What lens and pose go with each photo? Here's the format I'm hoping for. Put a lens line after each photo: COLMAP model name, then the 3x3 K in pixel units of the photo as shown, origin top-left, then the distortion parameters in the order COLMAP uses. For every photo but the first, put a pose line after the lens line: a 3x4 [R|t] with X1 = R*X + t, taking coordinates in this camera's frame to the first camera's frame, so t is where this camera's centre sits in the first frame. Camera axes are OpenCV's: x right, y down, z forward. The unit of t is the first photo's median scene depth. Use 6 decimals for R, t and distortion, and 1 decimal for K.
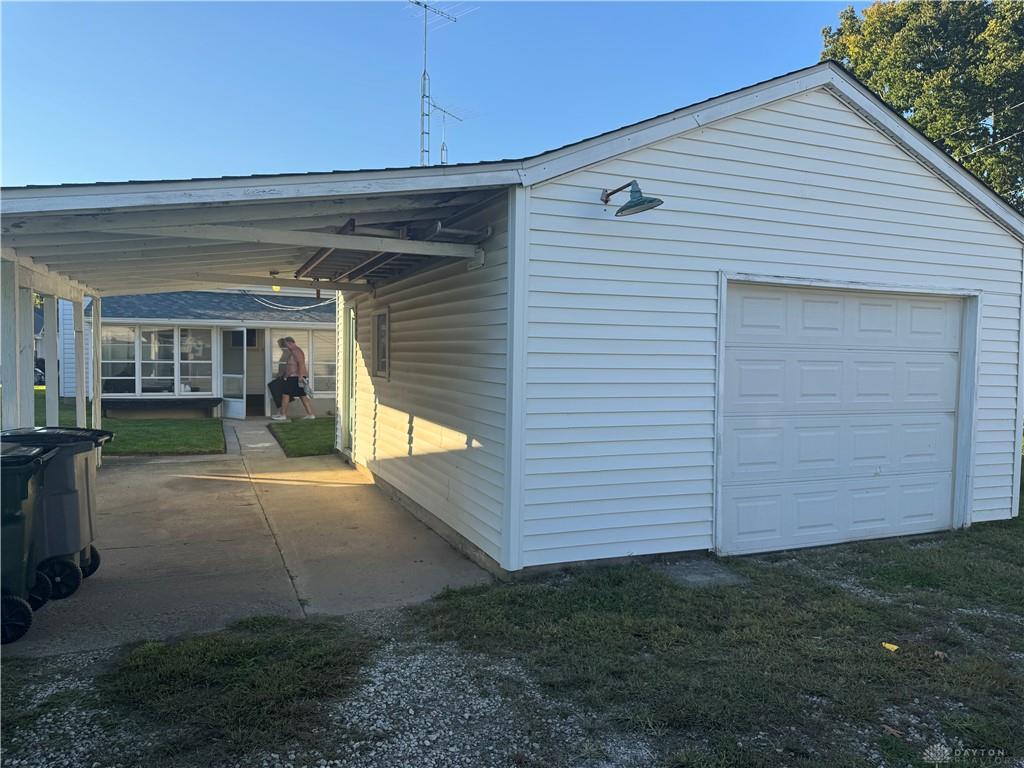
lens RADIAL K [[727.8, 0, 508.1], [0, 727.8, 389.7], [0, 0, 1]] dist [0.028186, -0.028652]
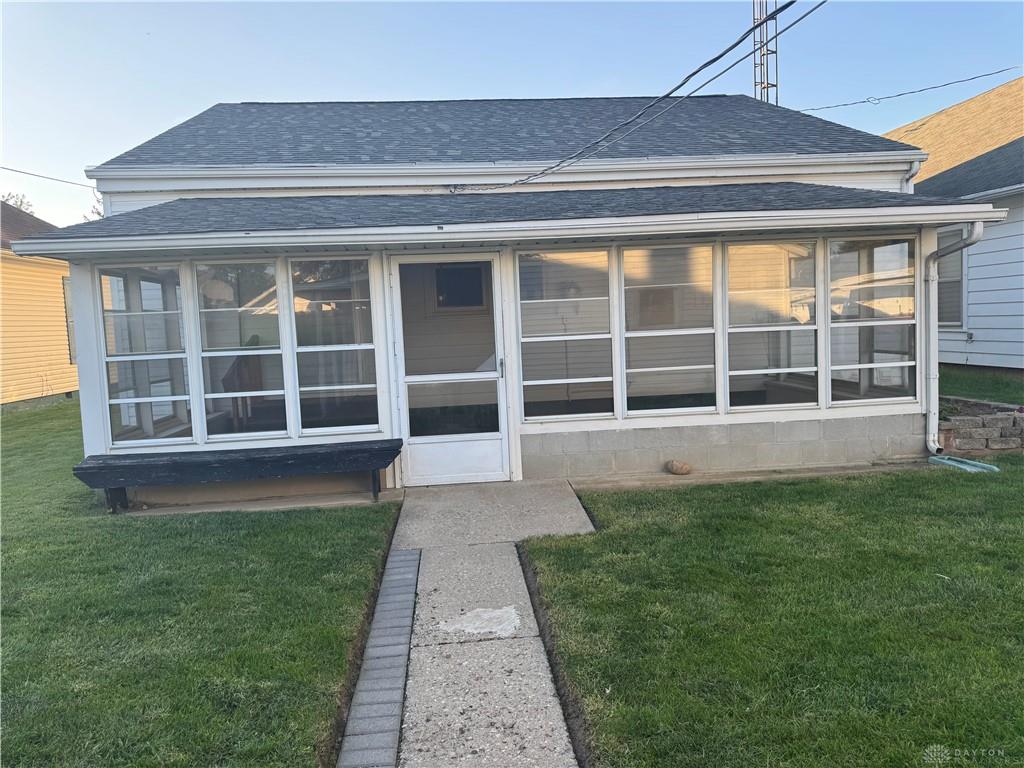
lens RADIAL K [[727.8, 0, 514.2], [0, 727.8, 382.2], [0, 0, 1]] dist [0.028186, -0.028652]
pose [[0.951413, -0.023063, -0.307054, -0.585235], [0.035906, 0.998698, 0.036240, -0.080658], [0.305818, -0.045505, 0.951002, 1.750034]]
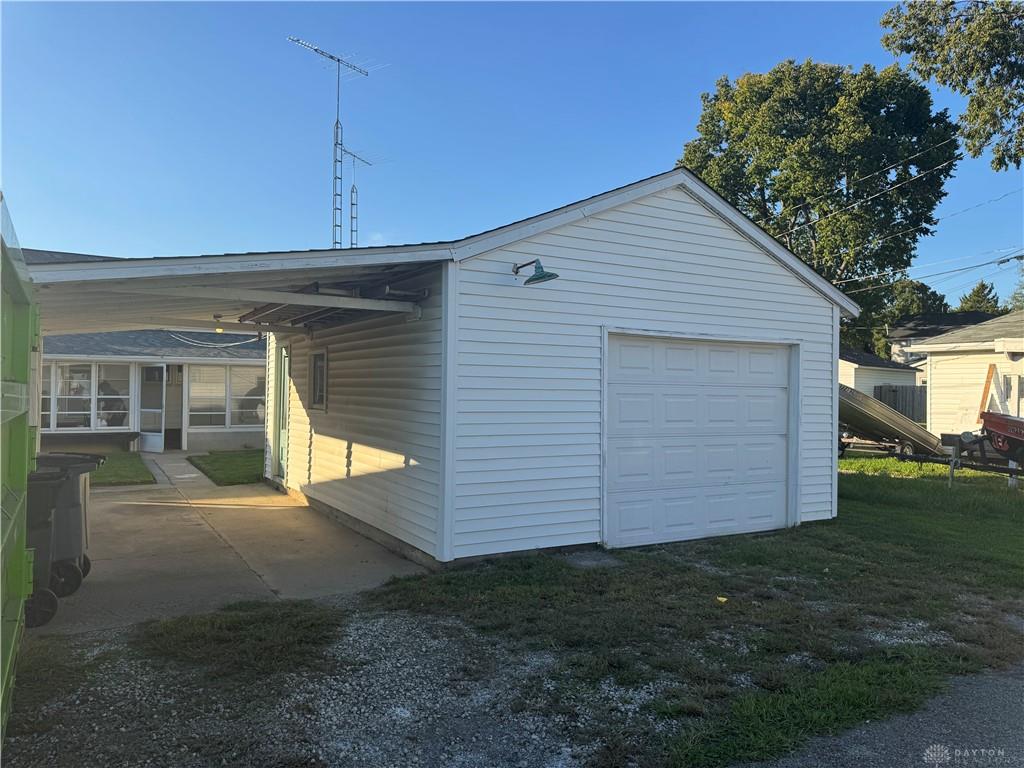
lens RADIAL K [[727.8, 0, 517.2], [0, 727.8, 377.4], [0, 0, 1]] dist [0.028186, -0.028652]
pose [[0.989524, 0.001174, 0.144365, -0.045534], [0.008011, 0.997980, -0.063026, 0.009483], [-0.144148, 0.063523, 0.987515, -0.239721]]
